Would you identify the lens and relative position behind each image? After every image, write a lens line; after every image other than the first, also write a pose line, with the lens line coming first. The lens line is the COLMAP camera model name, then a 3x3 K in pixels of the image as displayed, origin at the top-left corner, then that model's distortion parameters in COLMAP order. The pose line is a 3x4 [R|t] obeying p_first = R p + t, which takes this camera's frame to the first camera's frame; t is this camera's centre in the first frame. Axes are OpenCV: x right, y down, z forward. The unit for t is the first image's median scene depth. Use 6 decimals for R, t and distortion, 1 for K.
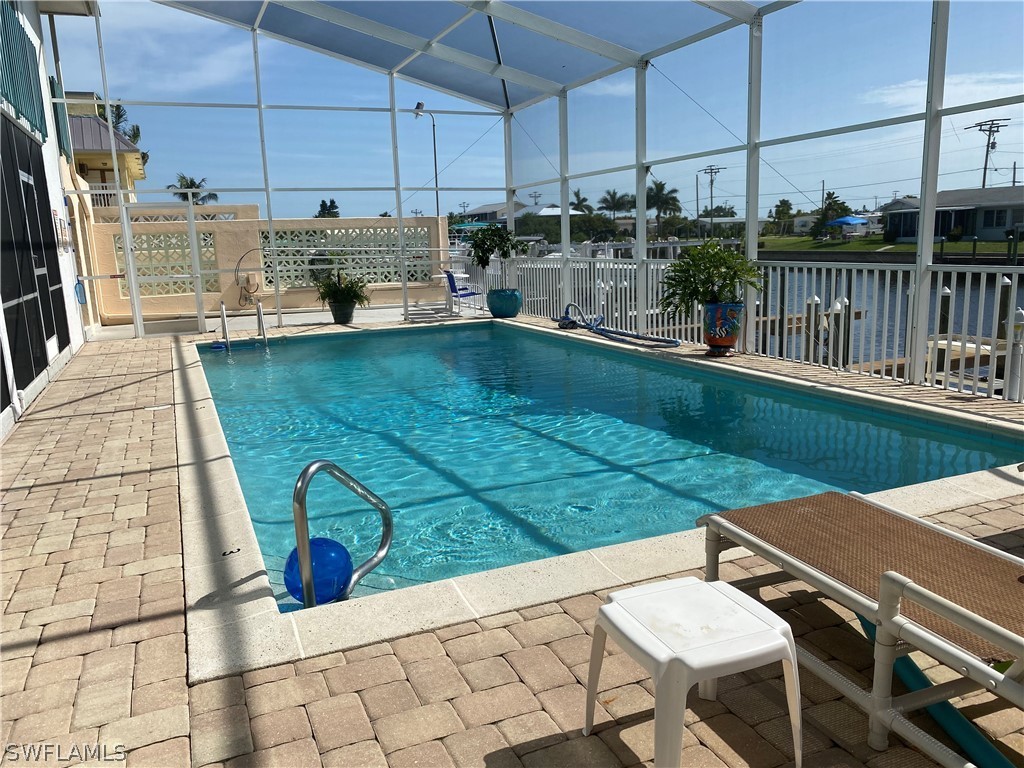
lens RADIAL K [[787.3, 0, 515.6], [0, 787.3, 405.5], [0, 0, 1]] dist [0.028888, -0.007953]
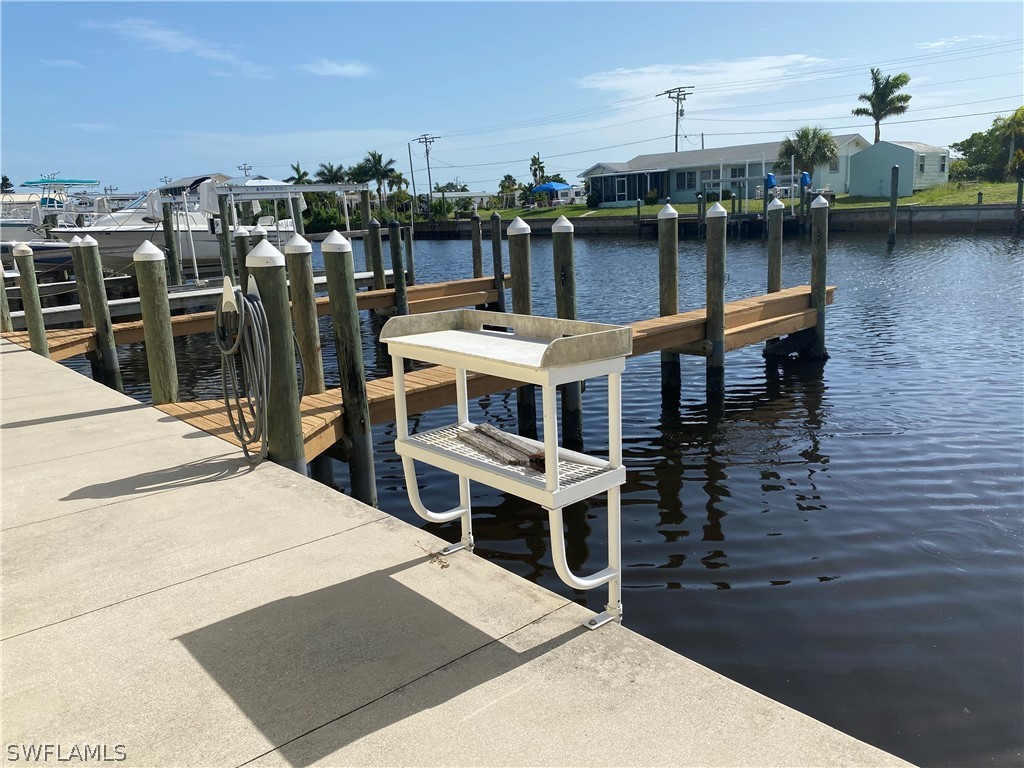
lens RADIAL K [[787.3, 0, 515.6], [0, 787.3, 405.5], [0, 0, 1]] dist [0.028888, -0.007953]
pose [[0.951172, -0.090020, 0.295242, 0.065417], [0.082939, 0.995888, 0.036446, -0.008655], [-0.297309, -0.010180, 0.954727, 0.094224]]
